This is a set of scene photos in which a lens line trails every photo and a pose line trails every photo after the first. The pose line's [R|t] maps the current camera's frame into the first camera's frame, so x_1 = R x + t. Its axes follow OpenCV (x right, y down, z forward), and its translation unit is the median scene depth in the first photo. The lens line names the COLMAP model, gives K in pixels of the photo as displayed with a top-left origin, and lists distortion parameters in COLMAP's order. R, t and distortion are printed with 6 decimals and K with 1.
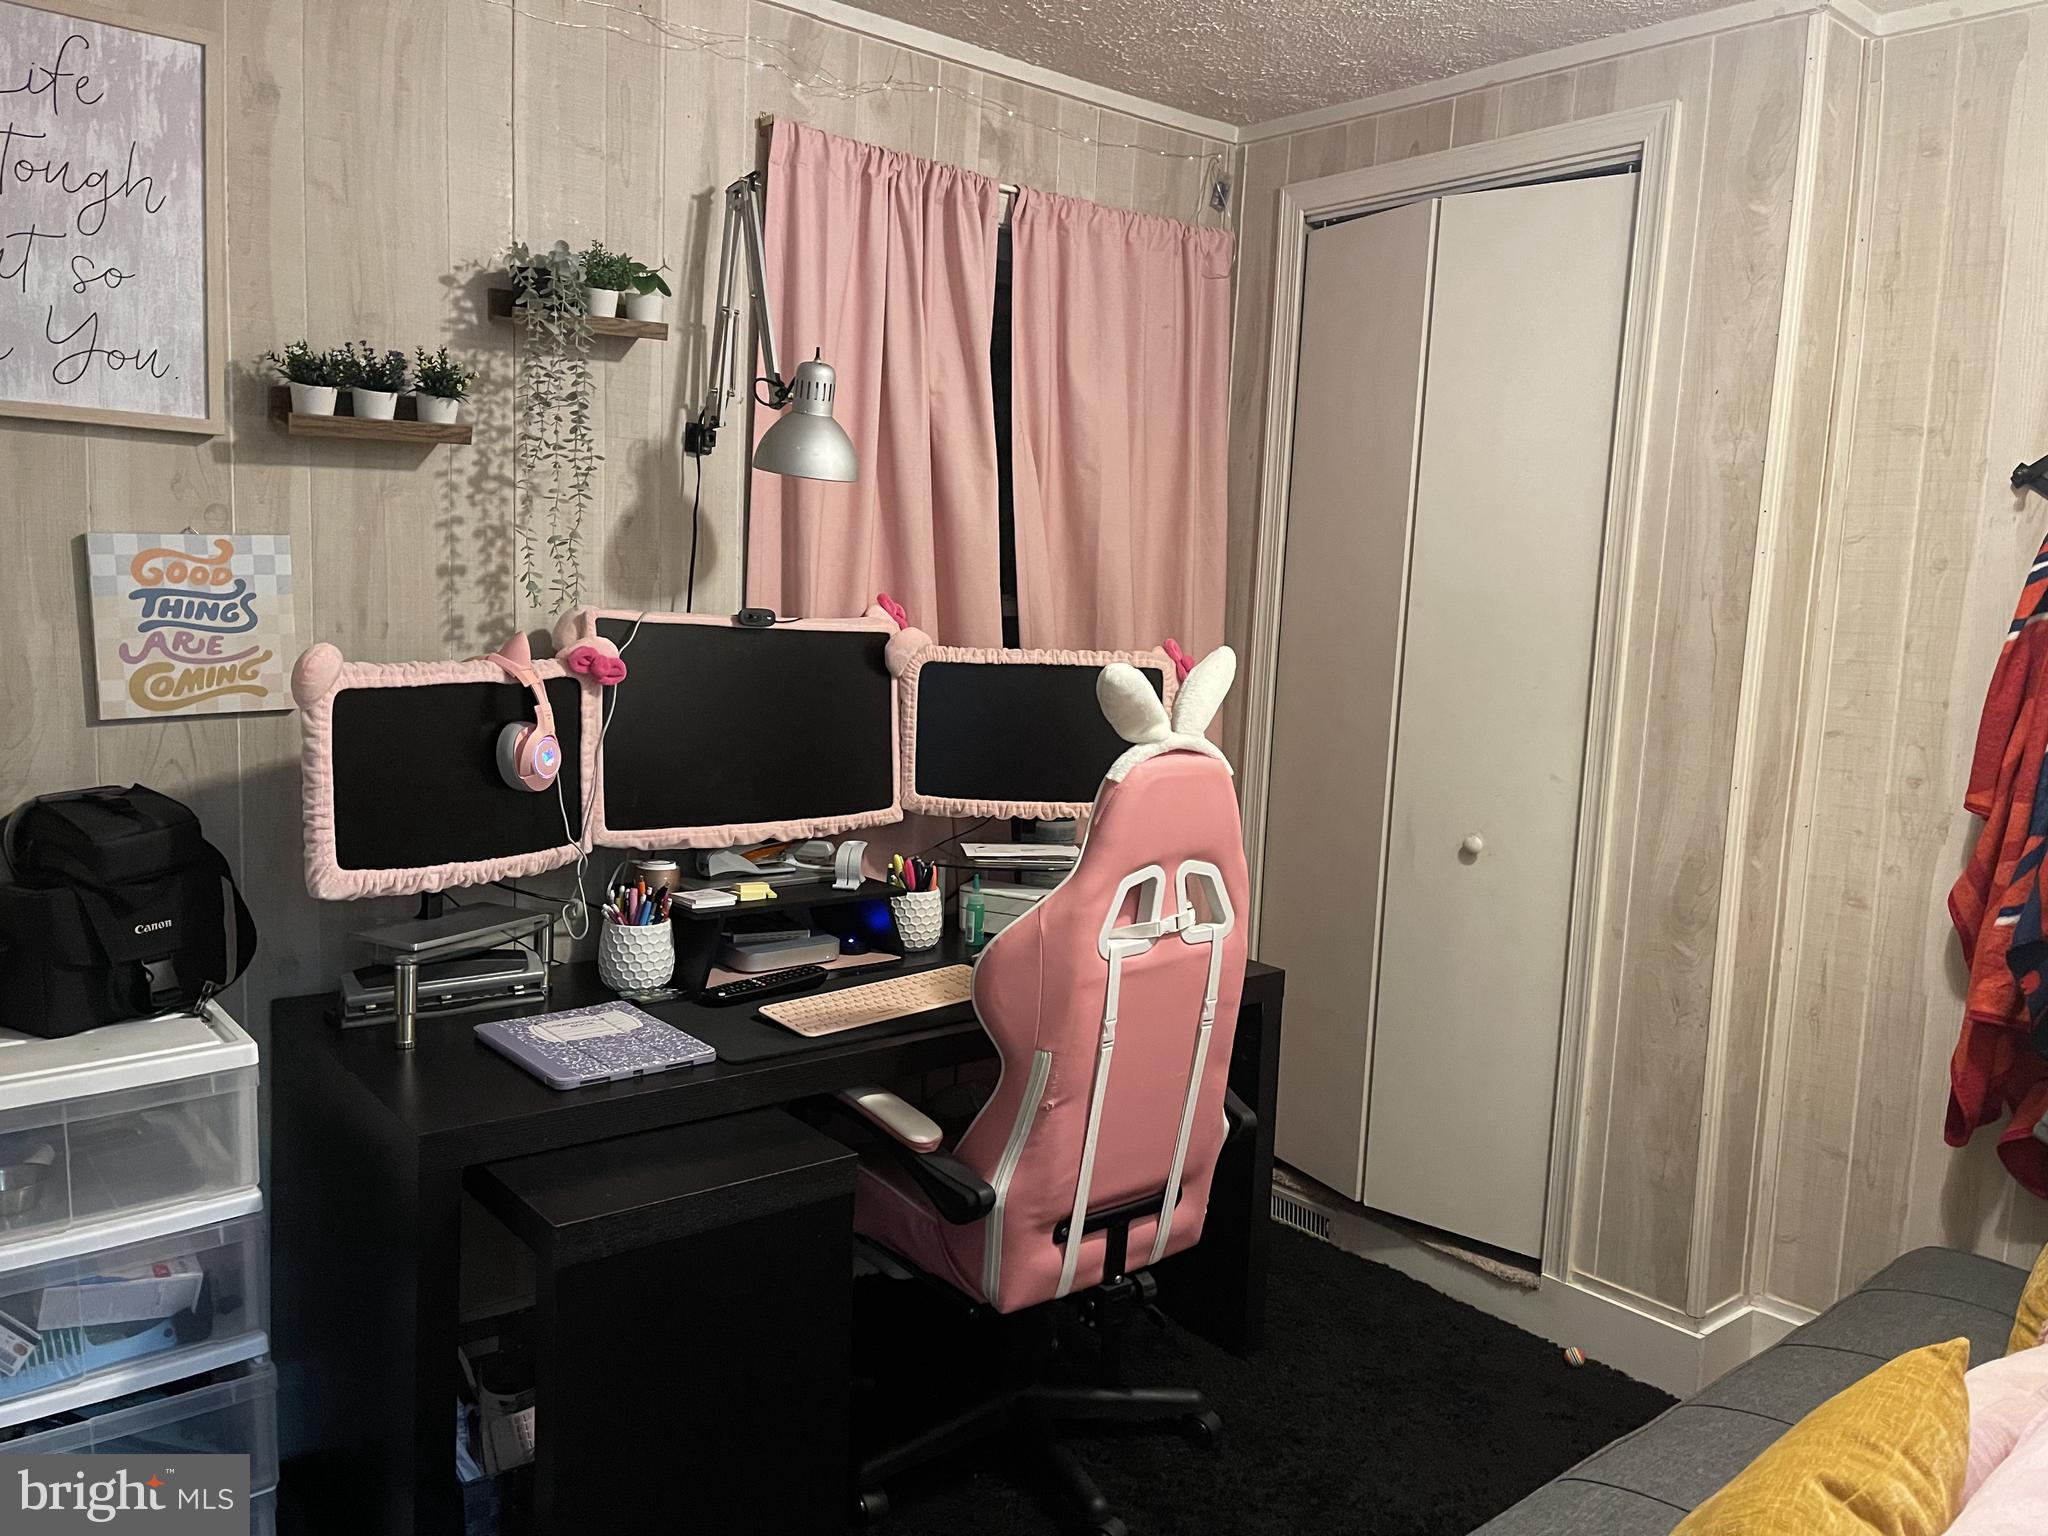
lens RADIAL K [[1576.9, 0, 971.3], [0, 1576.9, 773.5], [0, 0, 1]] dist [0.073081, -0.090335]
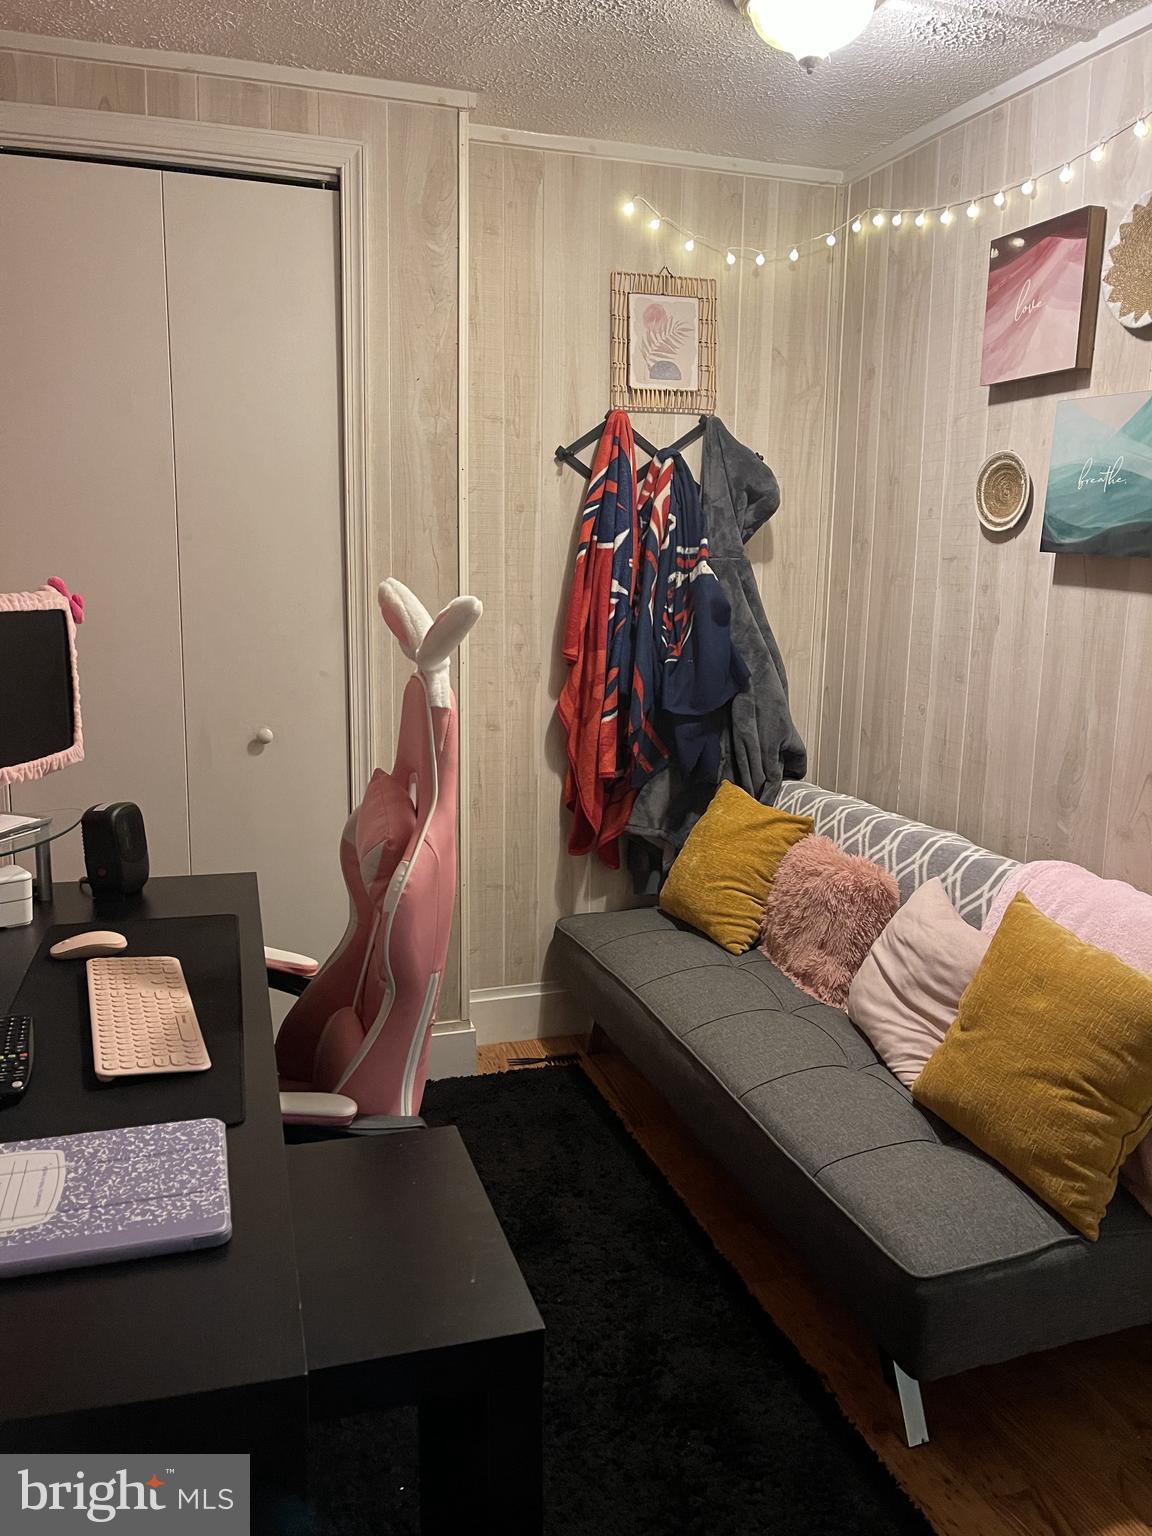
lens RADIAL K [[1182.7, 0, 576.0], [0, 1182.7, 768.0], [0, 0, 1]] dist [0.073081, -0.090335]
pose [[0.381596, -0.189431, 0.904710, -0.482905], [0.106205, 0.981278, 0.160667, -0.059497], [-0.918208, 0.034775, 0.394570, 0.480219]]
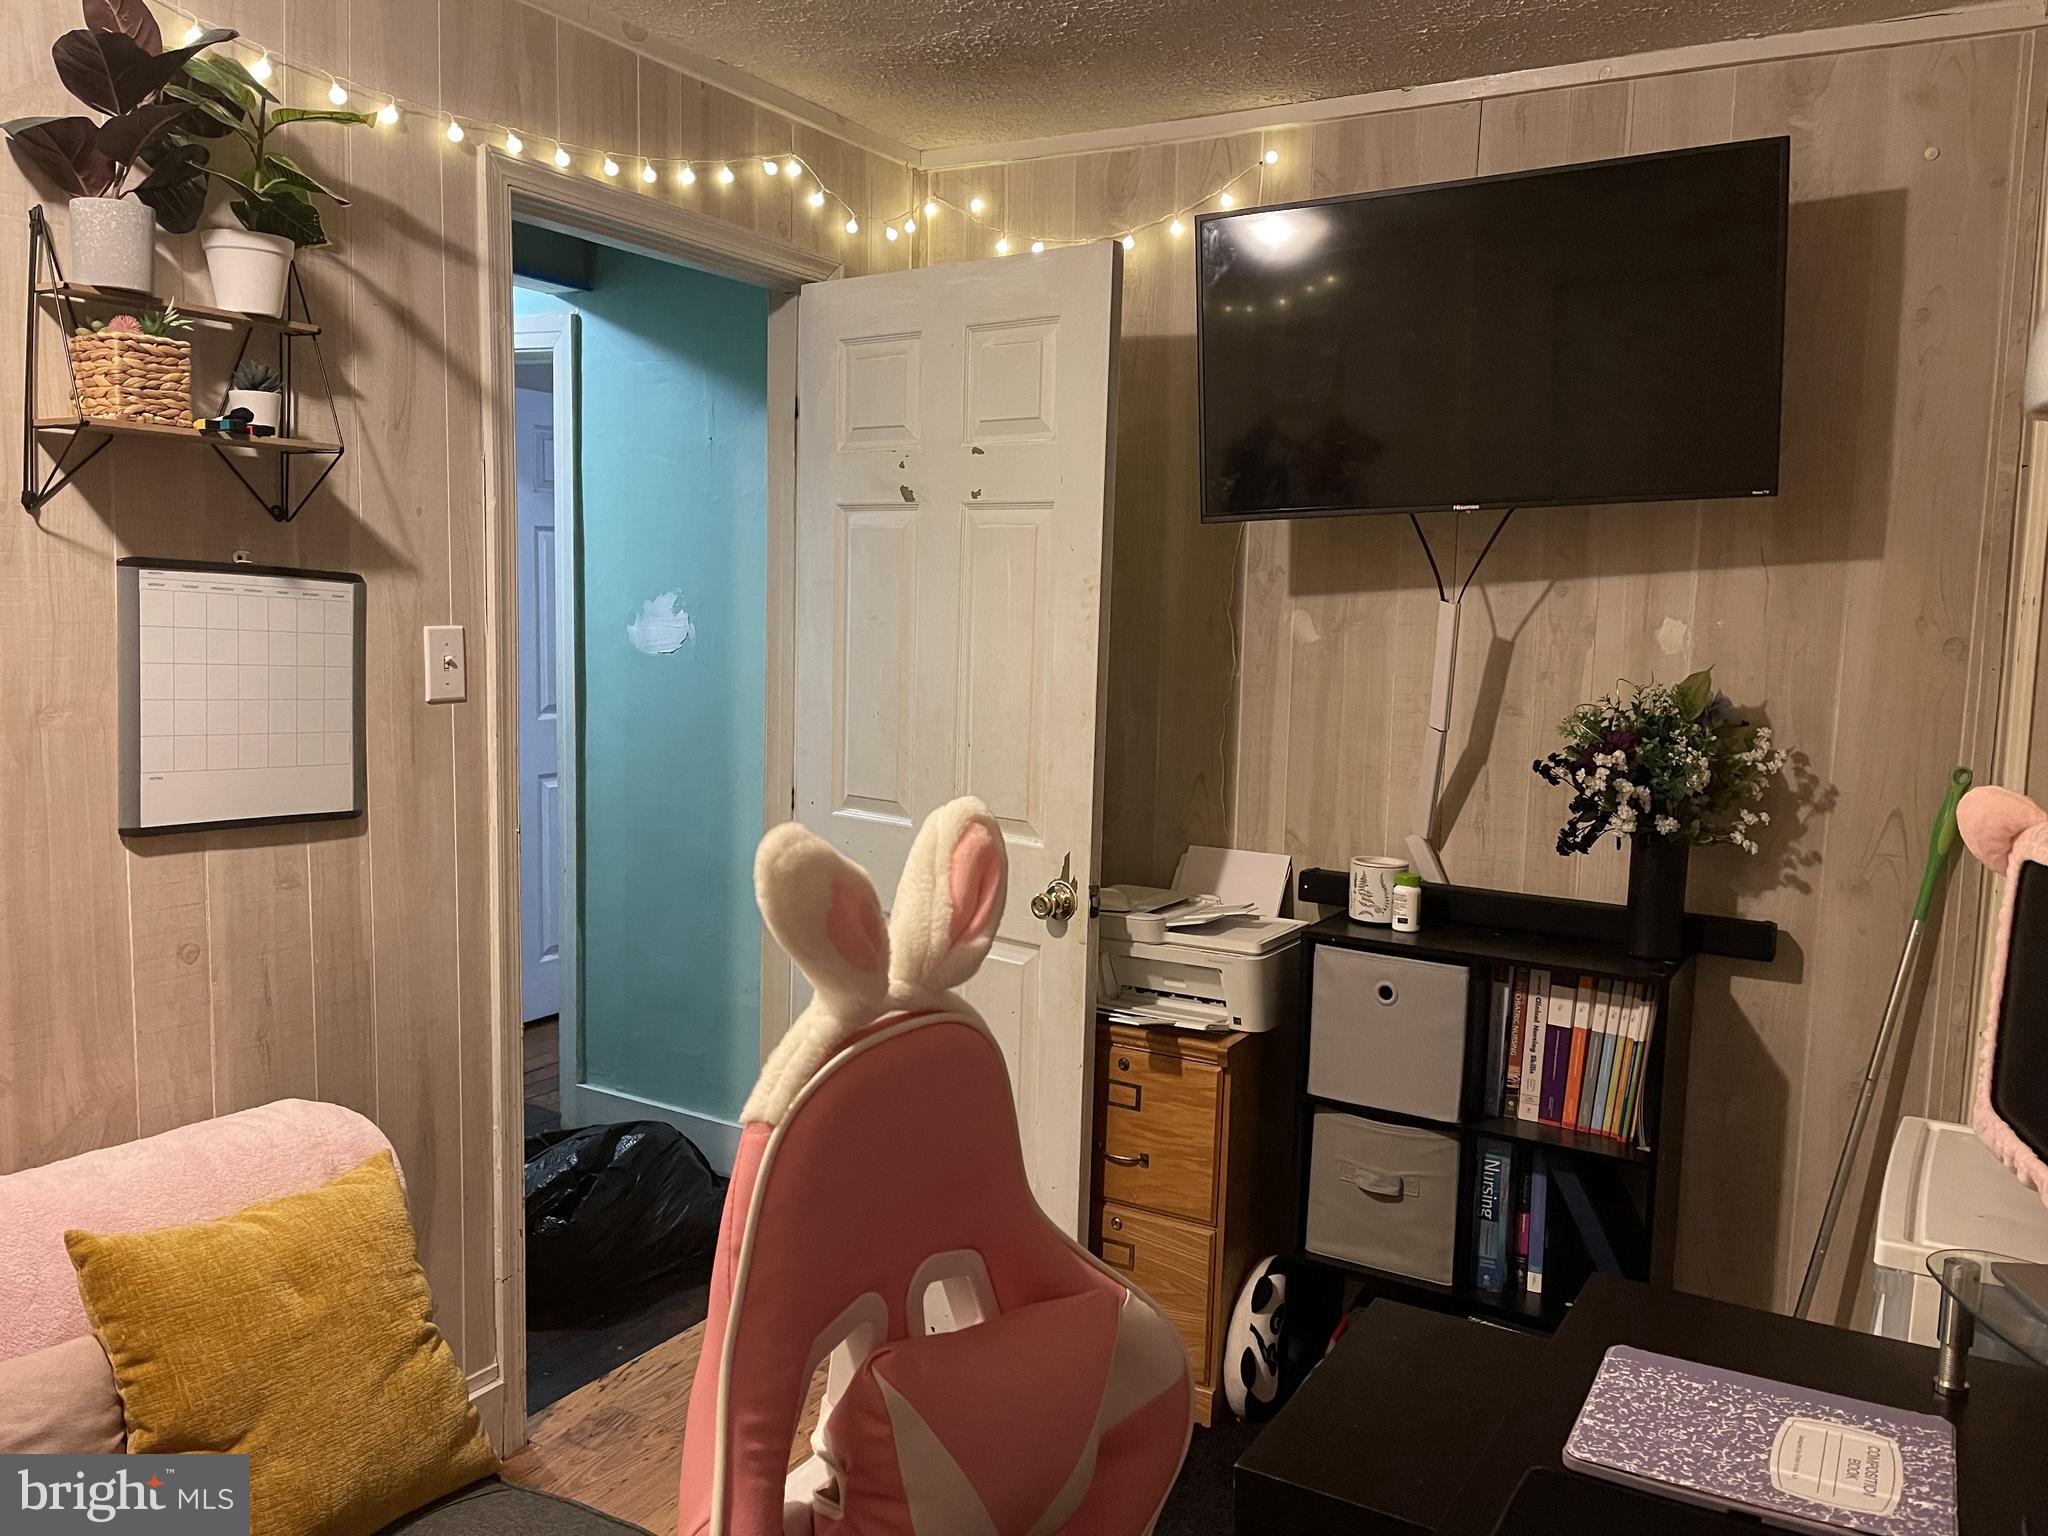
lens RADIAL K [[1576.9, 0, 971.3], [0, 1576.9, 773.5], [0, 0, 1]] dist [0.073081, -0.090335]
pose [[-0.946861, -0.021119, -0.320949, 0.212185], [-0.092316, 0.973703, 0.208279, -0.151874], [0.308111, 0.226840, -0.923911, 1.162770]]
